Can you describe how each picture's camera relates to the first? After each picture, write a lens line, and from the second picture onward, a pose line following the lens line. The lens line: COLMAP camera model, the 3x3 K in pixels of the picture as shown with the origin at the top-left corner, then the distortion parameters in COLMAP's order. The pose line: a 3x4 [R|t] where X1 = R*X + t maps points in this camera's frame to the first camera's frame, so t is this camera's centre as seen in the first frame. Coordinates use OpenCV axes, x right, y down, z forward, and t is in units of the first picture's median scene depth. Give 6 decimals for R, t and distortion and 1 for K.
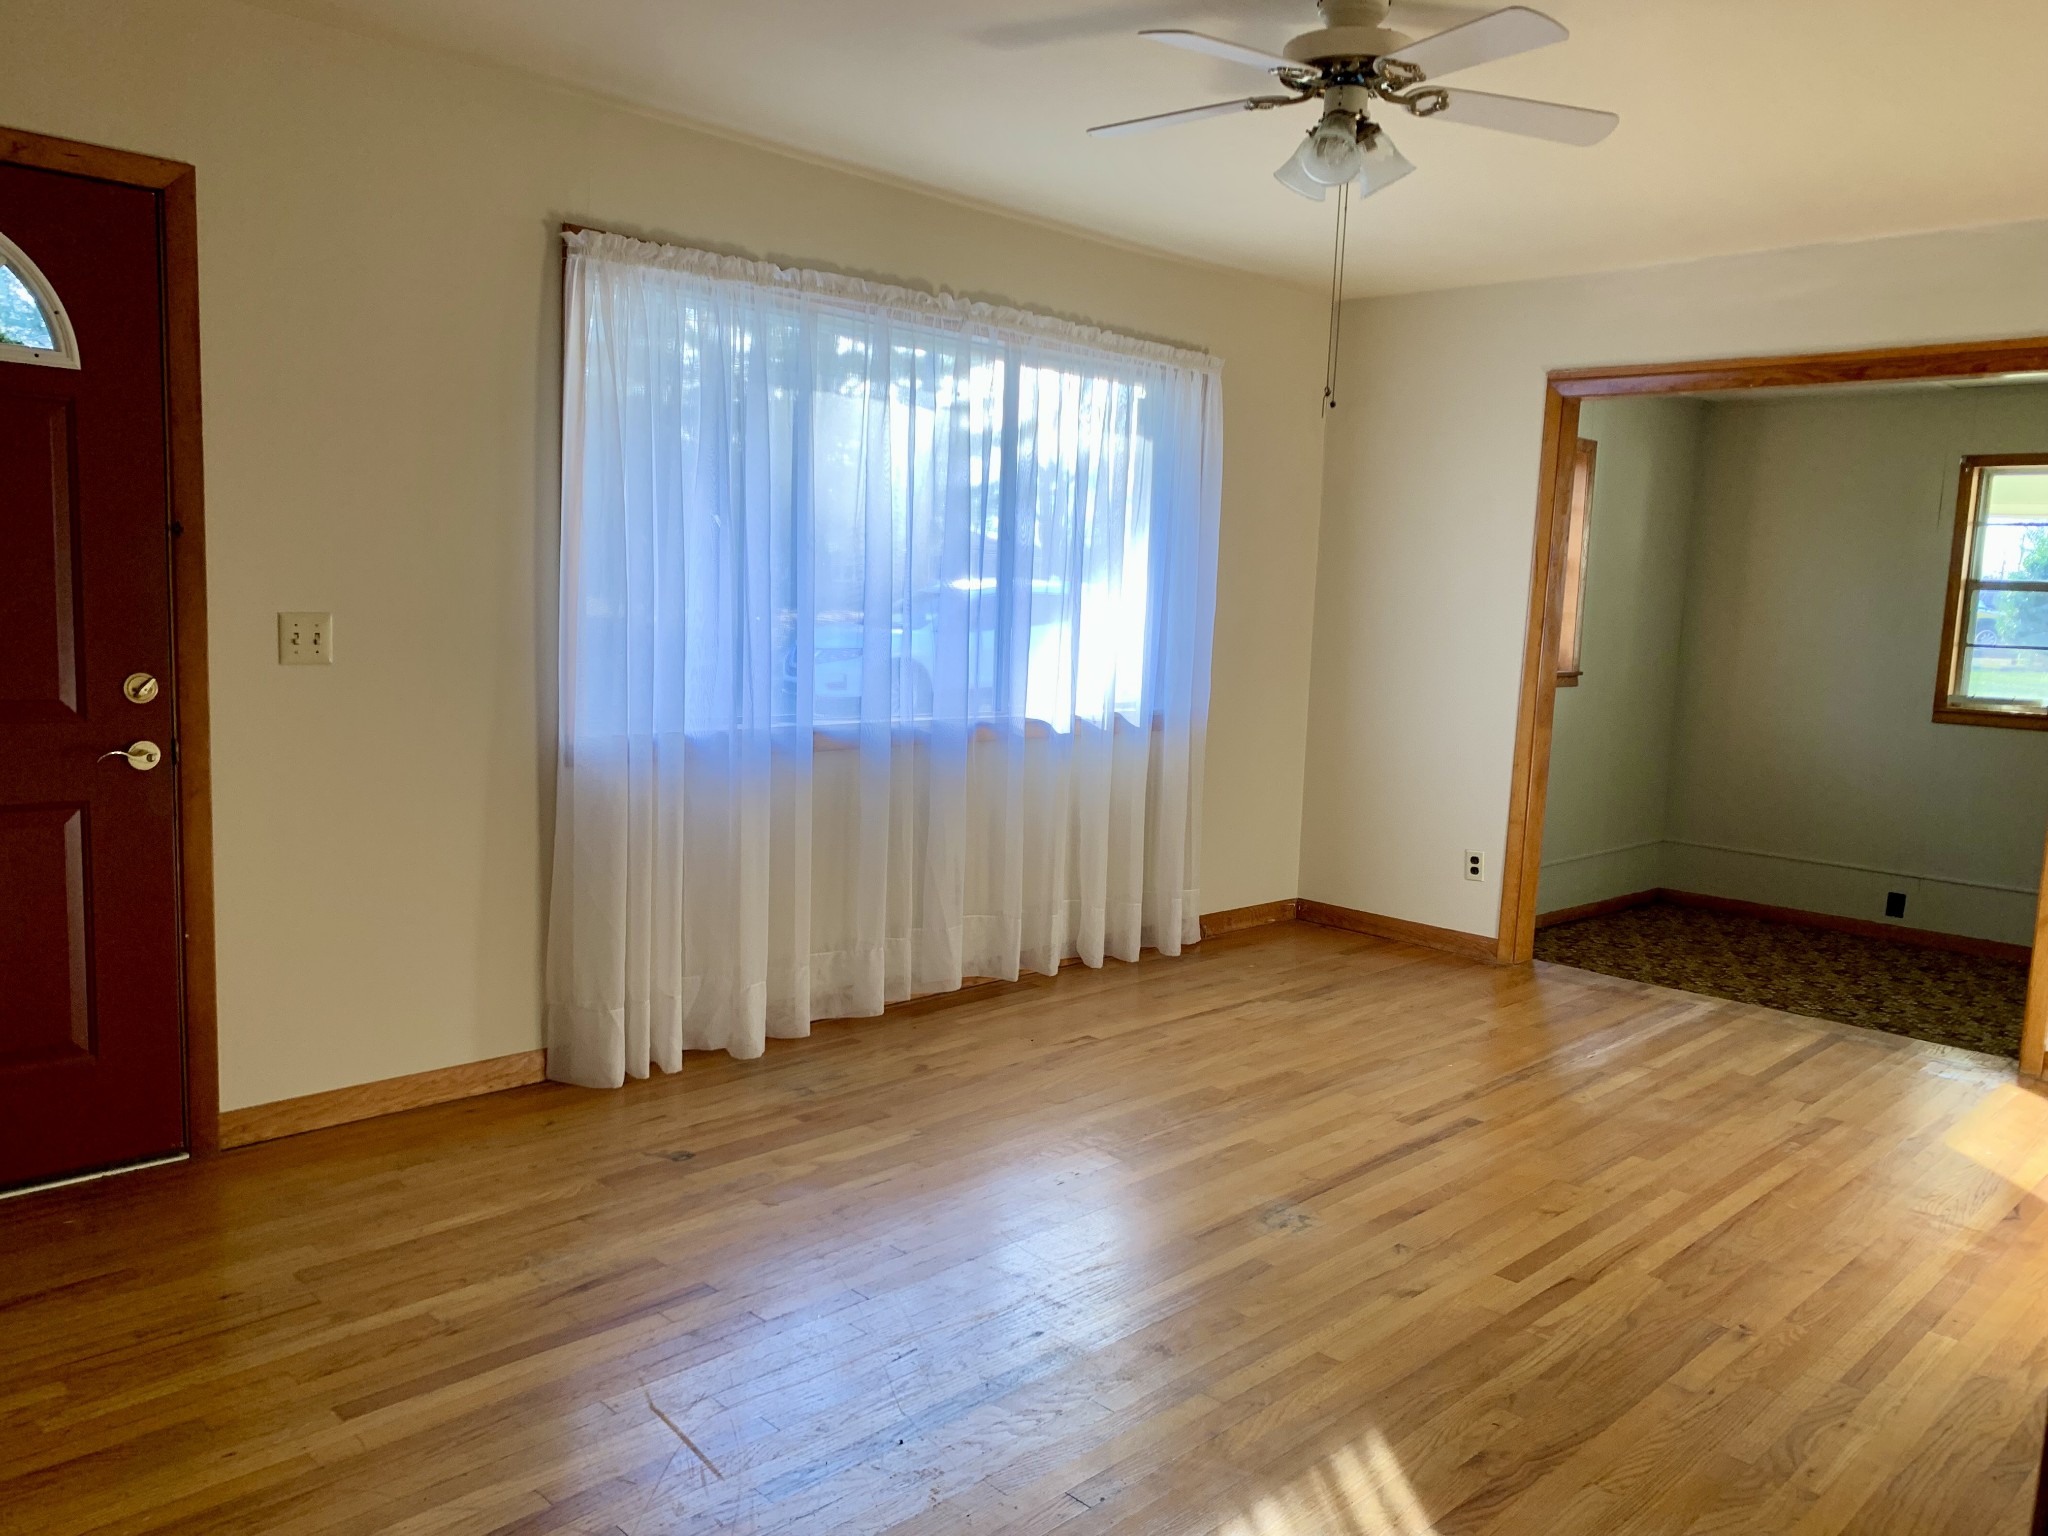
lens RADIAL K [[1586.0, 0, 1031.0], [0, 1586.0, 780.1], [0, 0, 1]] dist [0.078296, -0.061690]
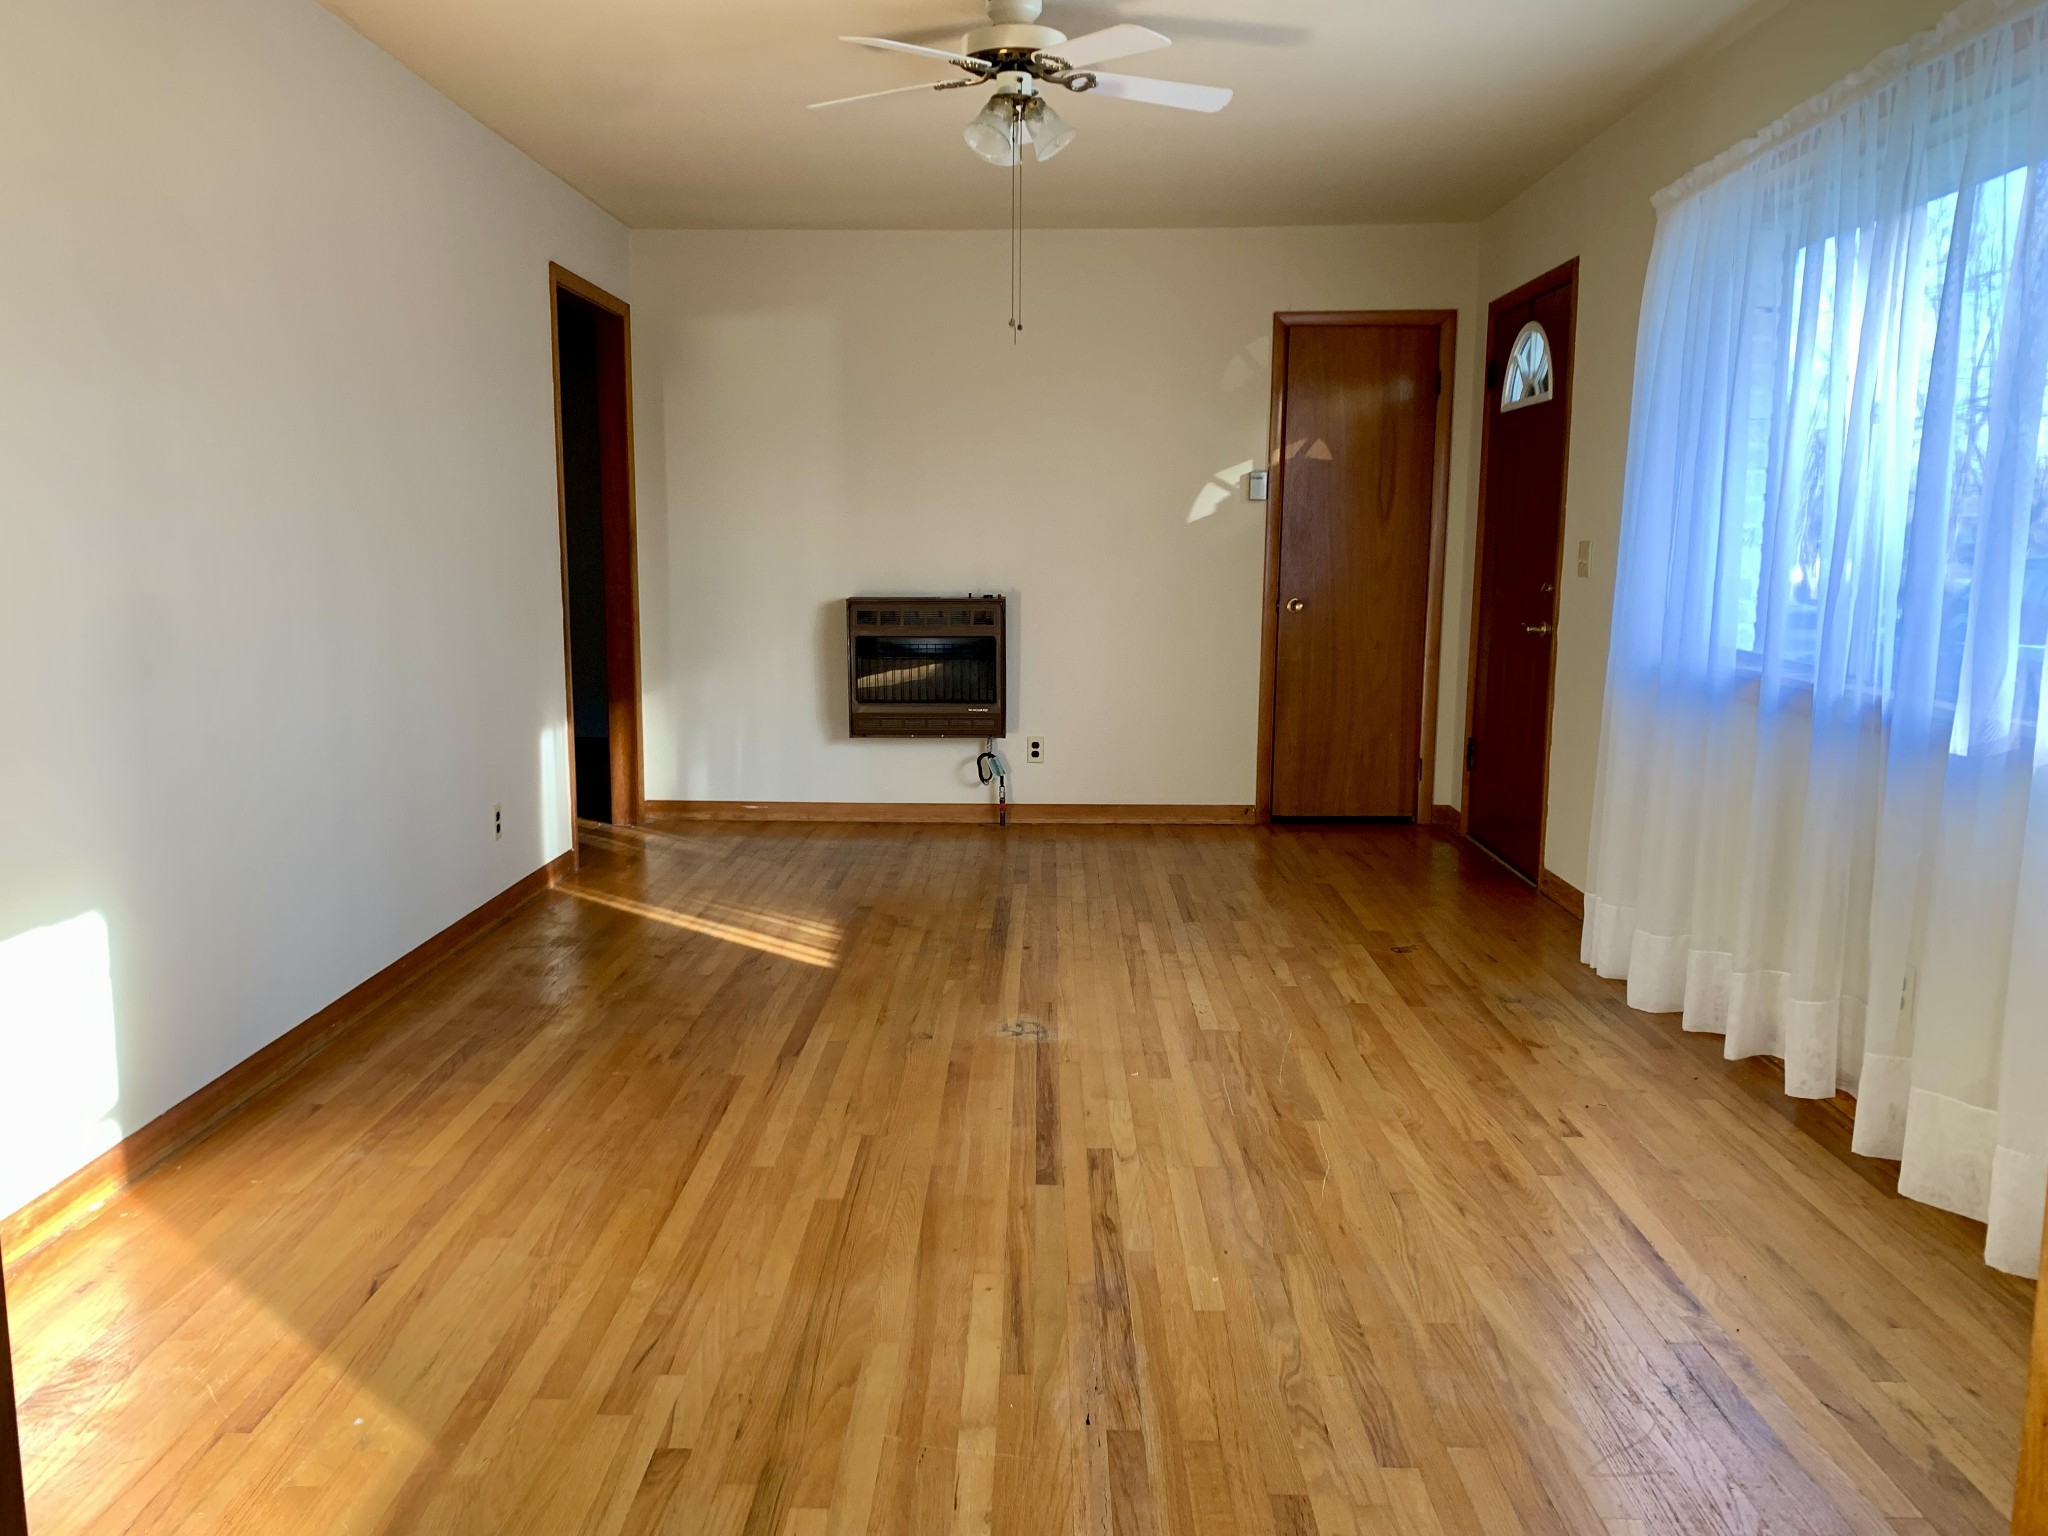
lens RADIAL K [[1586.0, 0, 1022.9], [0, 1586.0, 763.2], [0, 0, 1]] dist [0.078296, -0.061690]
pose [[-0.731559, 0.047866, -0.680096, 0.808446], [-0.129014, 0.969791, 0.207031, -0.131104], [0.669460, 0.239197, -0.703284, 1.524248]]
